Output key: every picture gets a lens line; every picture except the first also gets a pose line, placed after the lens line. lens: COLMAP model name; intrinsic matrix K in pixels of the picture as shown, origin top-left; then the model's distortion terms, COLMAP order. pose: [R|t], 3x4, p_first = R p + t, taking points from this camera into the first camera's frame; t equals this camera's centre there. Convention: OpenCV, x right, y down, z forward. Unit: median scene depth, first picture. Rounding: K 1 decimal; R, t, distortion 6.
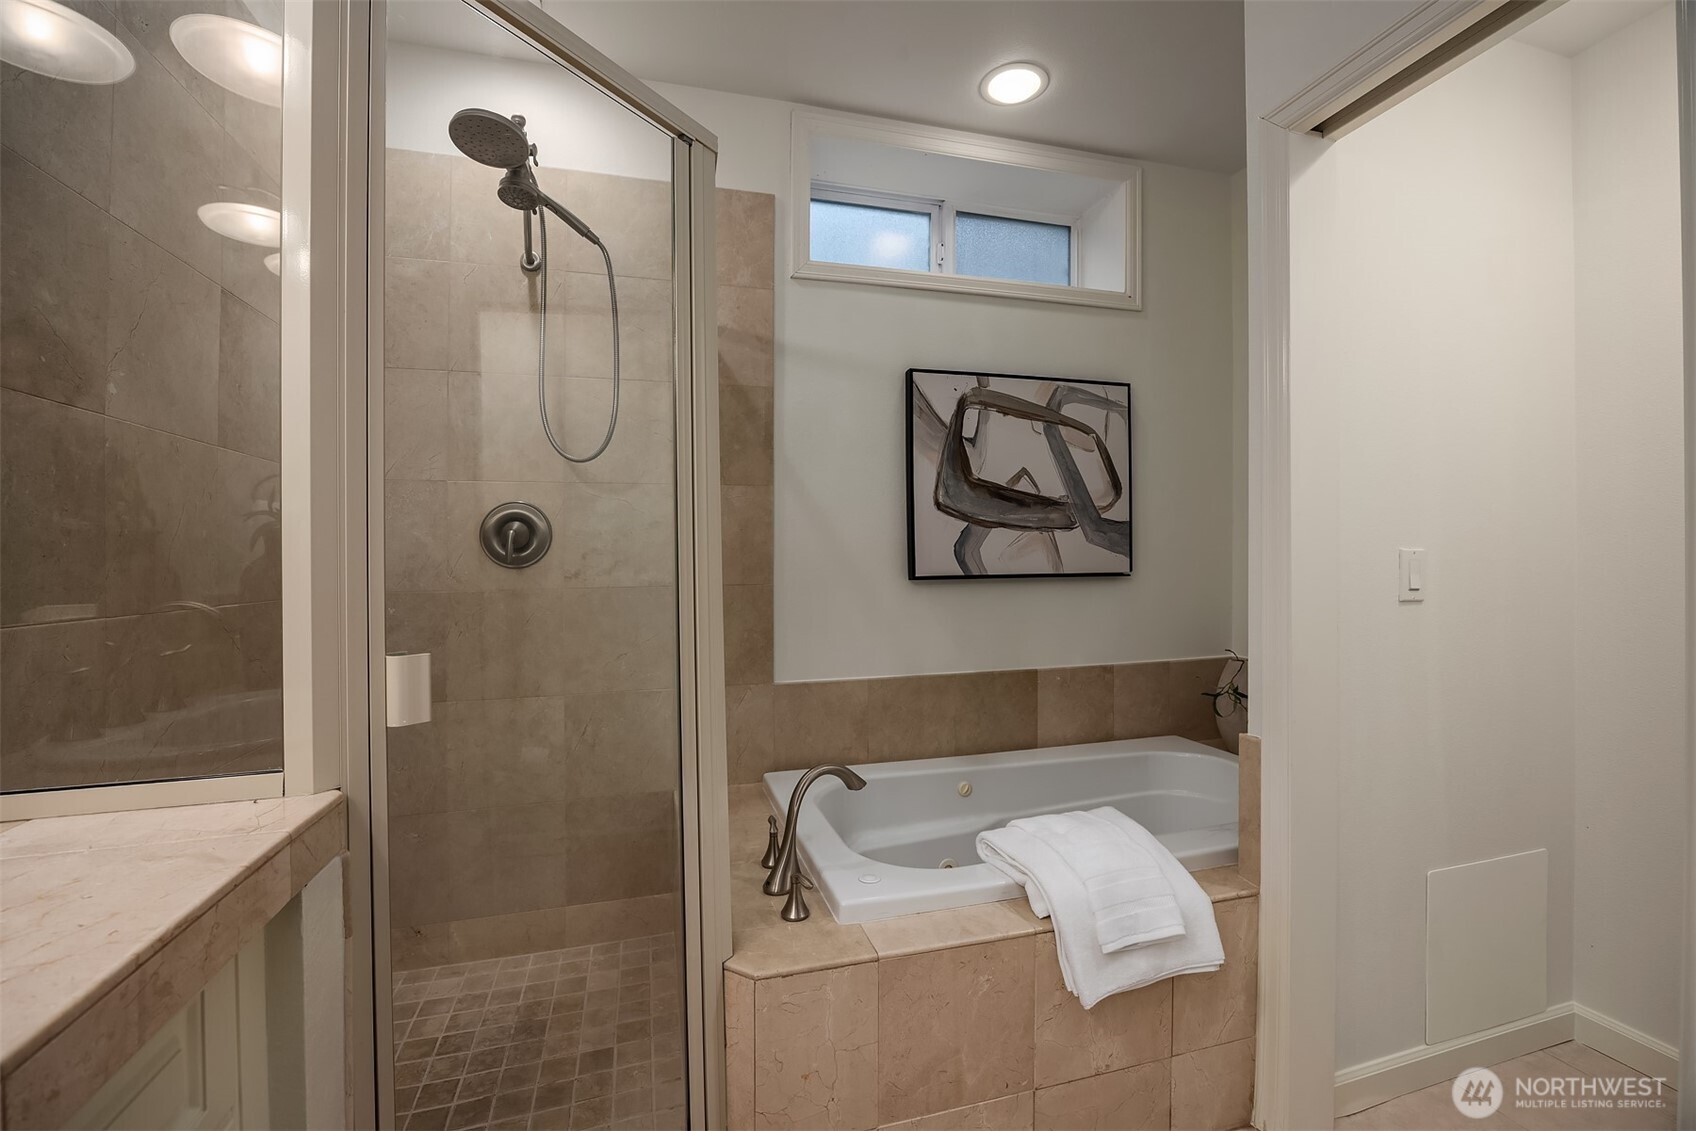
lens RADIAL K [[737.6, 0, 854.5], [0, 737.6, 541.3], [0, 0, 1]] dist [-0.013066, -0.000072]
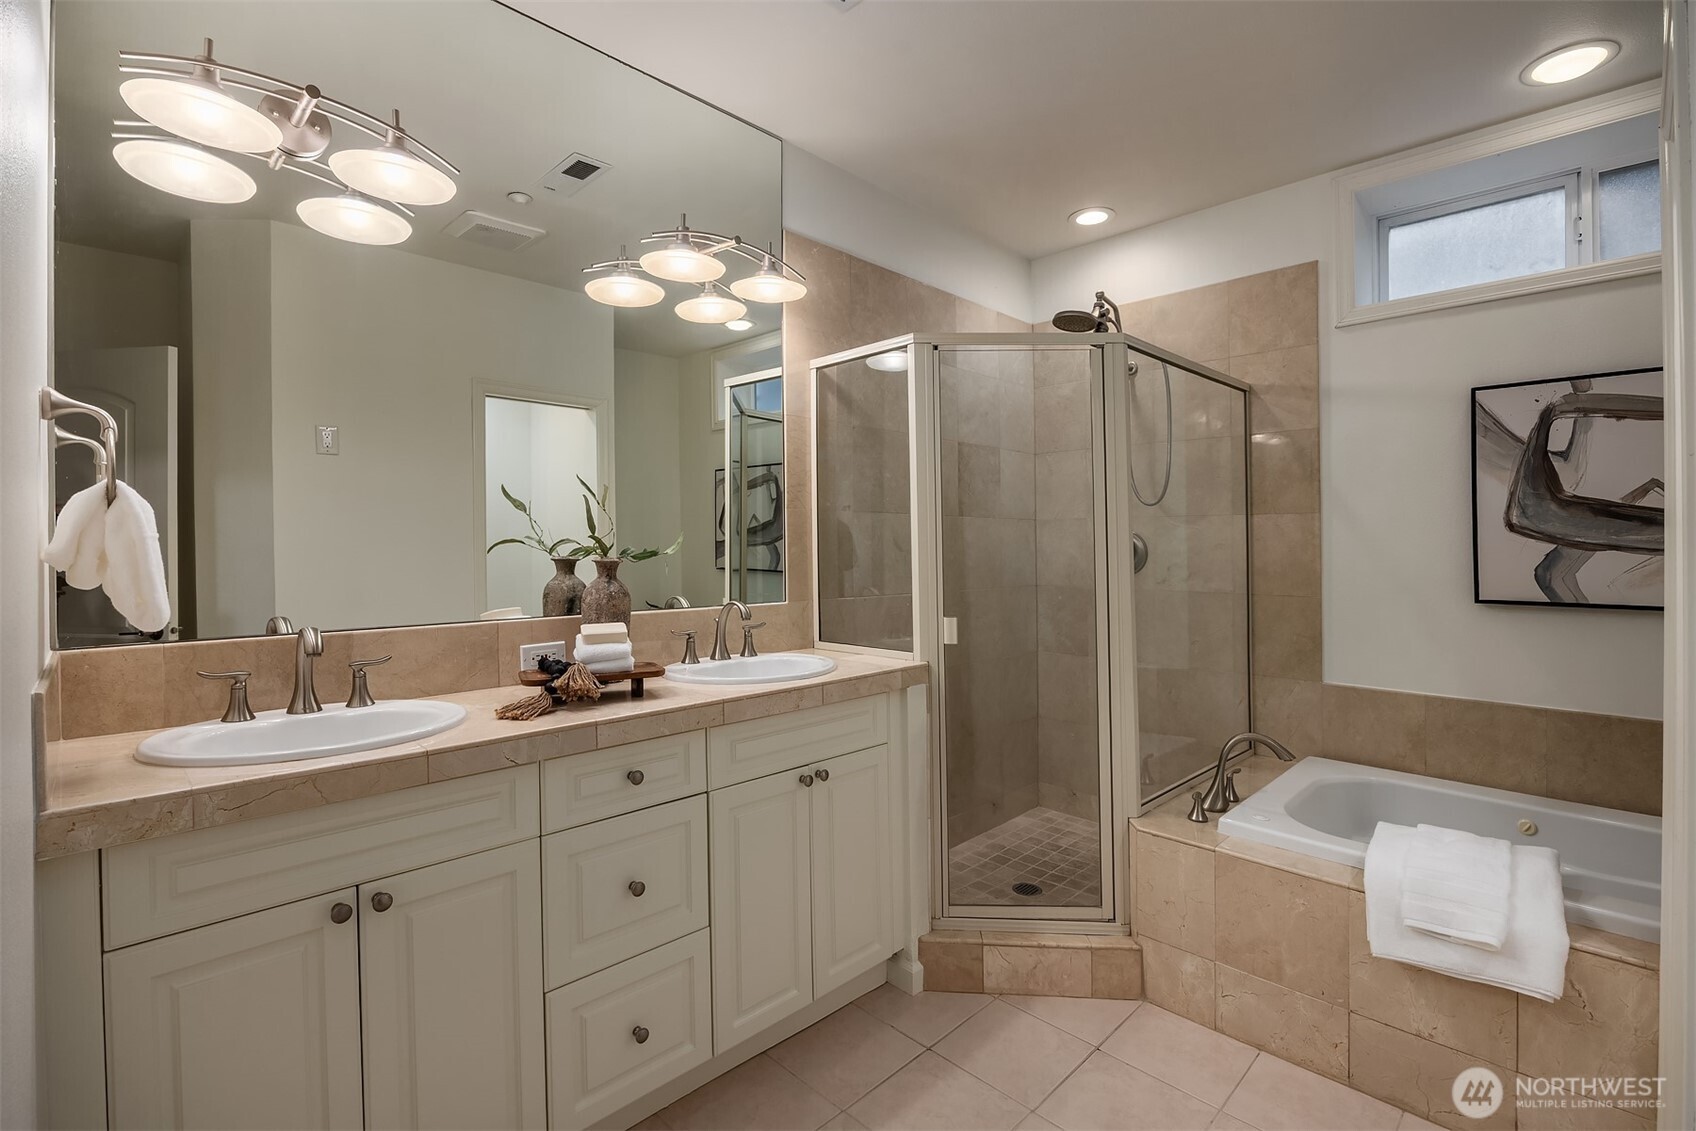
lens RADIAL K [[765.6, 0, 846.5], [0, 765.6, 552.6], [0, 0, 1]] dist [-0.011684, 0.001117]
pose [[0.478490, 0.020293, -0.877859, 0.562560], [0.014120, 0.999426, 0.030799, -0.057582], [0.877980, -0.027133, 0.477928, -0.218655]]
